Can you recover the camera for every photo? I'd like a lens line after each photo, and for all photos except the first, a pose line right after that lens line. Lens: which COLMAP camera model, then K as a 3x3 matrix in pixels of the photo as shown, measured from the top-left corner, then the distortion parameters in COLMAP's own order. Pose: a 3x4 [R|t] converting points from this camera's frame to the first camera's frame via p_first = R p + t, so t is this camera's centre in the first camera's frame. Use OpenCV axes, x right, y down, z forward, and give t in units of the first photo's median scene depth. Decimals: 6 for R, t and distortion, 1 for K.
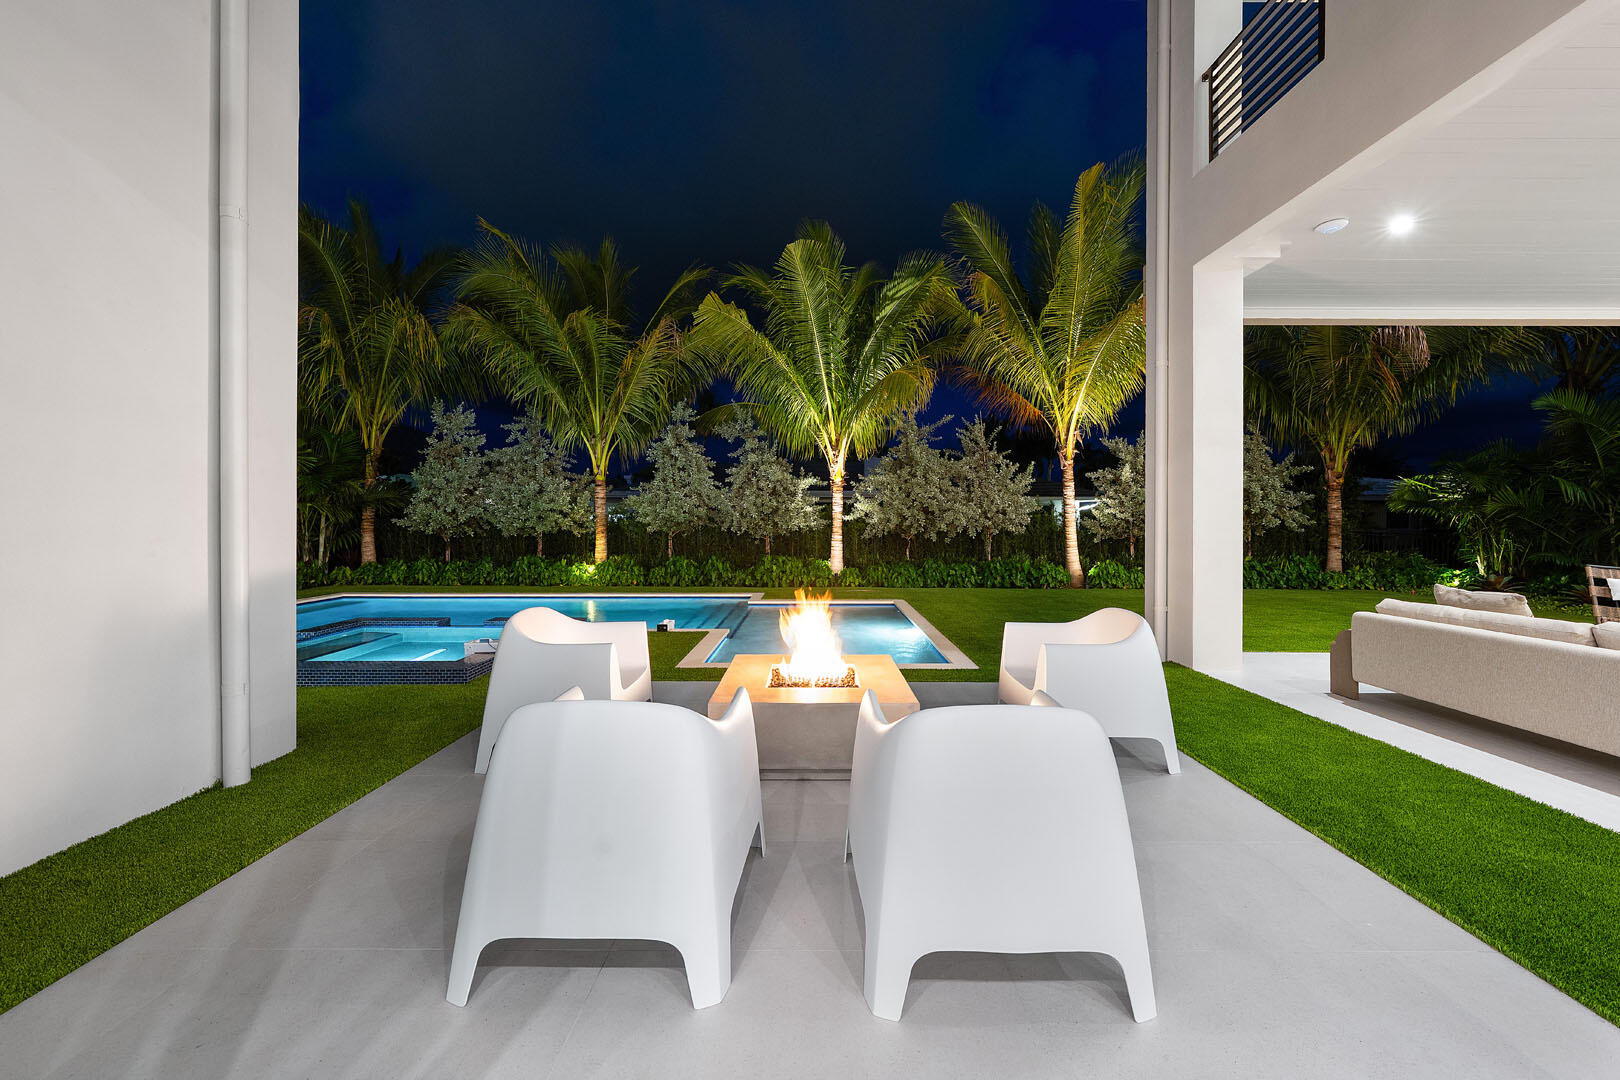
lens RADIAL K [[556.8, 0, 814.6], [0, 556.8, 525.4], [0, 0, 1]] dist [0.000671, -0.000004]
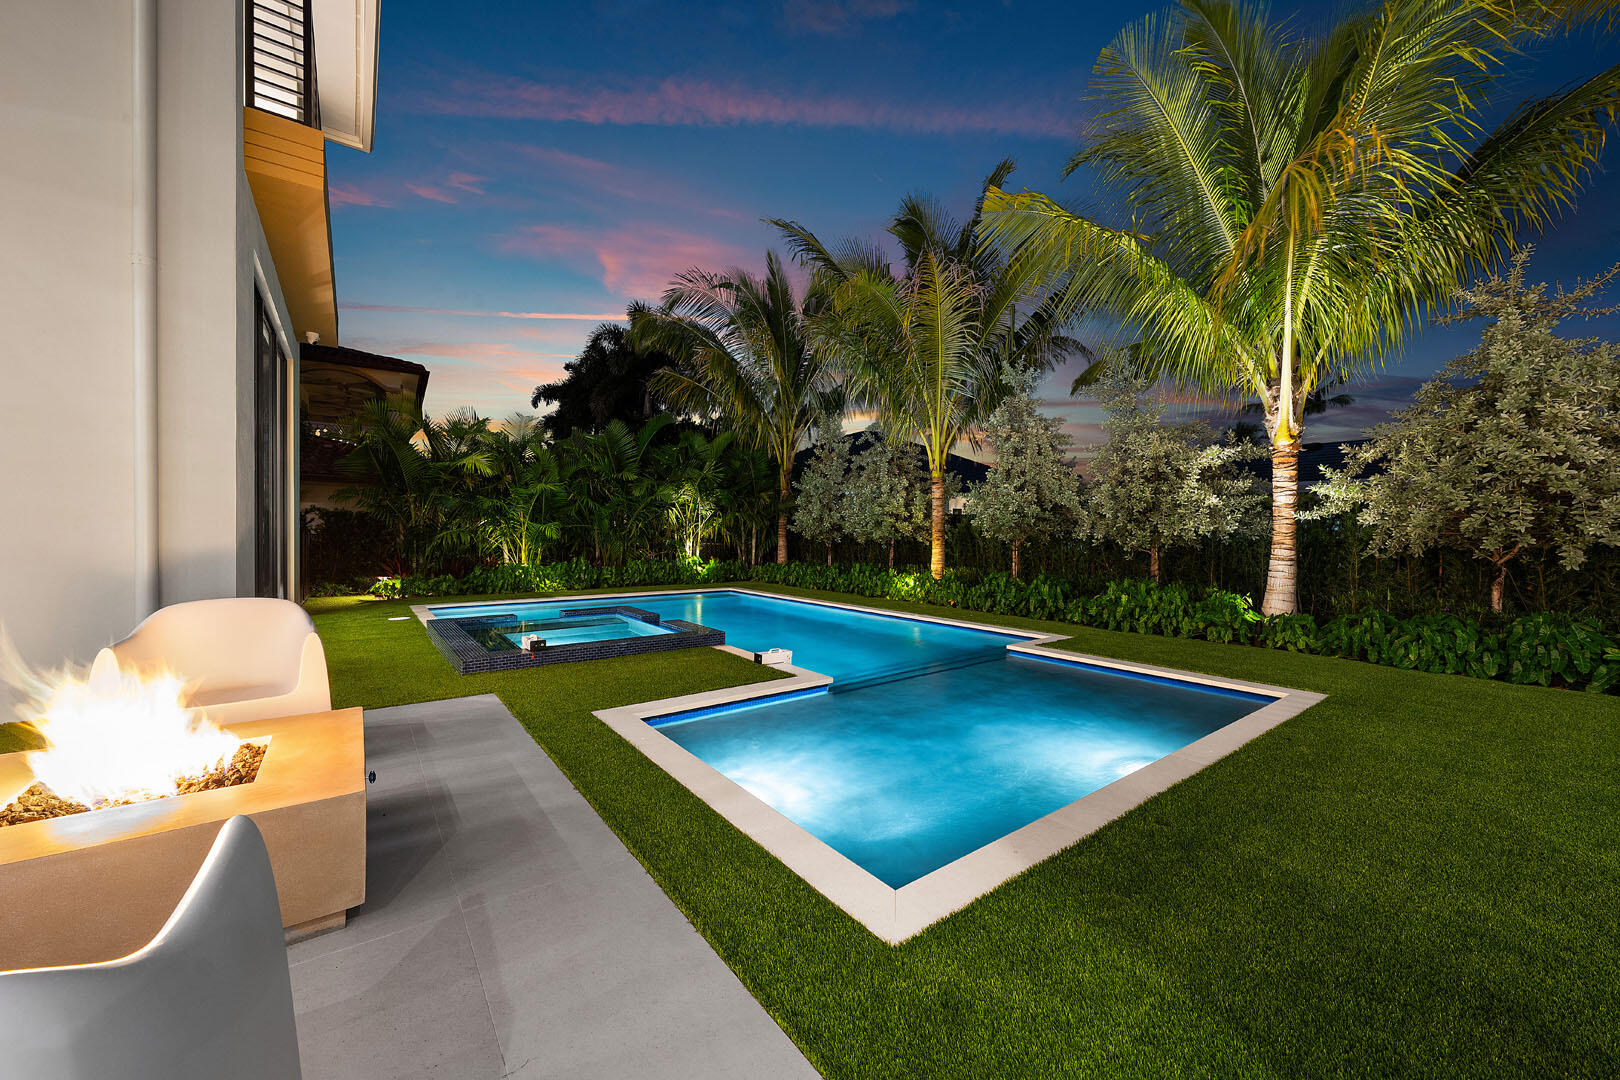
lens RADIAL K [[603.4, 0, 811.8], [0, 603.4, 537.9], [0, 0, 1]] dist [-0.000080, 0.000328]
pose [[0.608292, 0.007998, -0.793673, 0.223235], [-0.013033, 0.999915, 0.000087, 0.012747], [0.793607, 0.010291, 0.608344, 0.304985]]
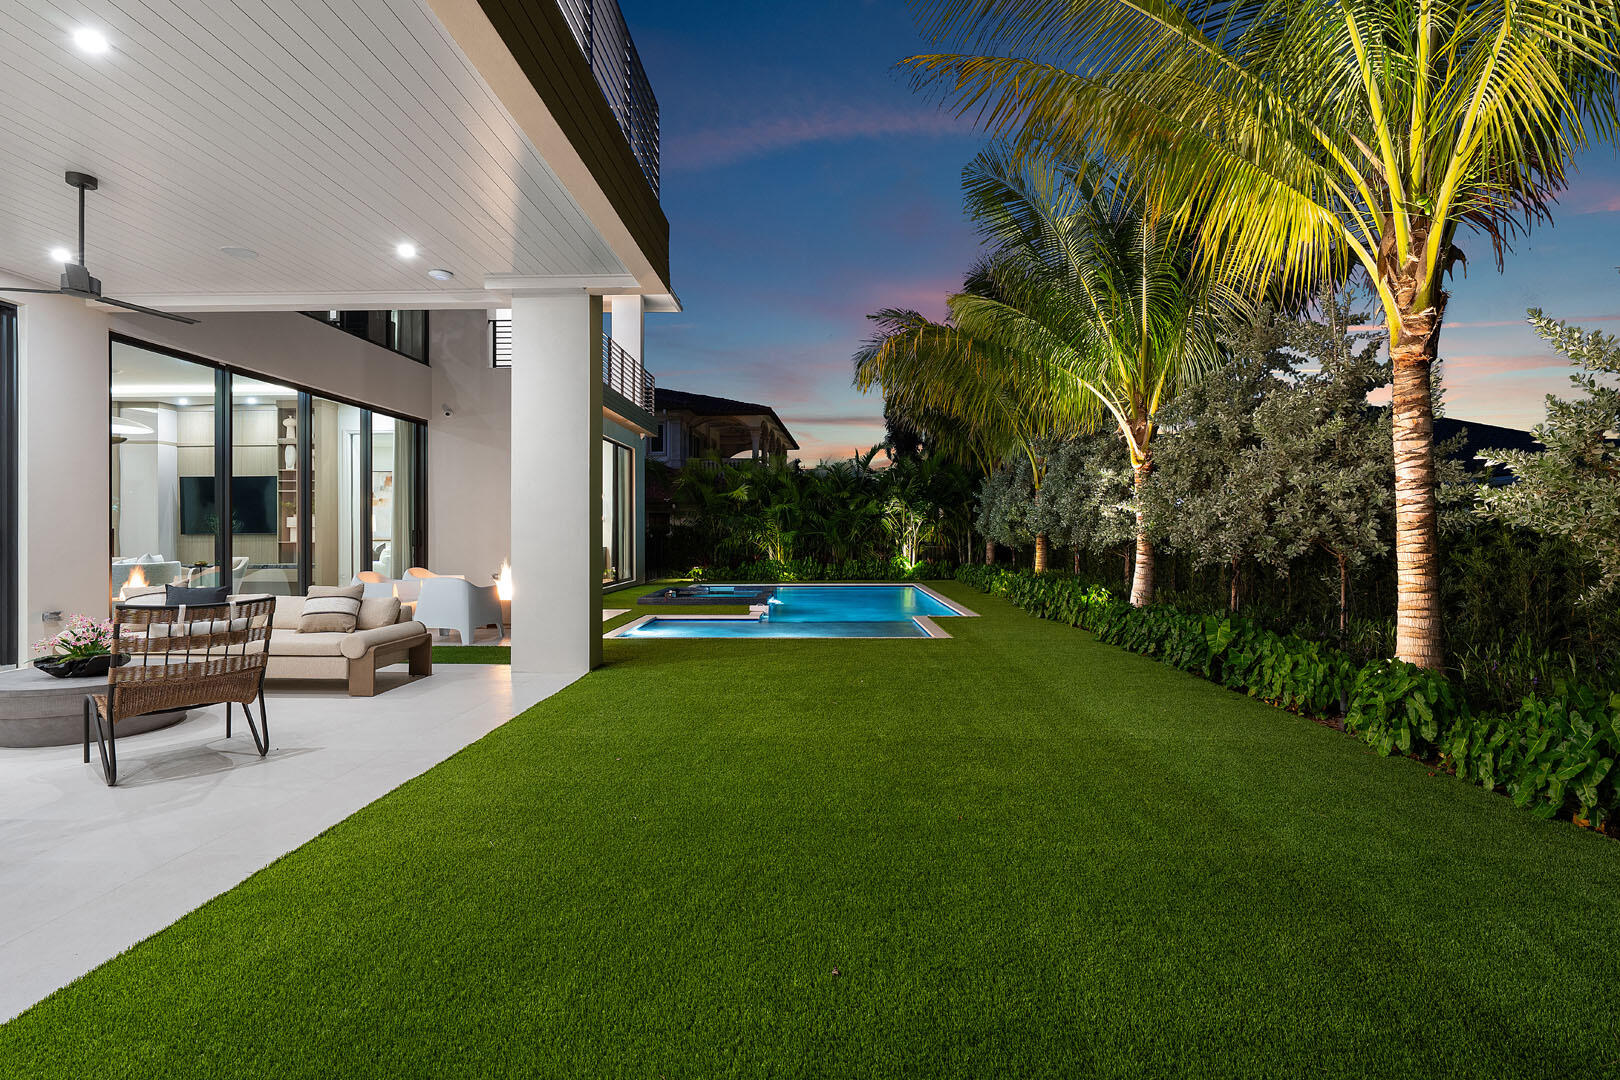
lens RADIAL K [[773.3, 0, 818.4], [0, 773.3, 542.5], [0, 0, 1]] dist [0.002967, 0.000160]
pose [[-0.017250, 0.011797, -0.999782, 0.925291], [-0.010213, 0.999876, 0.011975, -0.003025], [0.999799, 0.010417, -0.017128, 0.656195]]
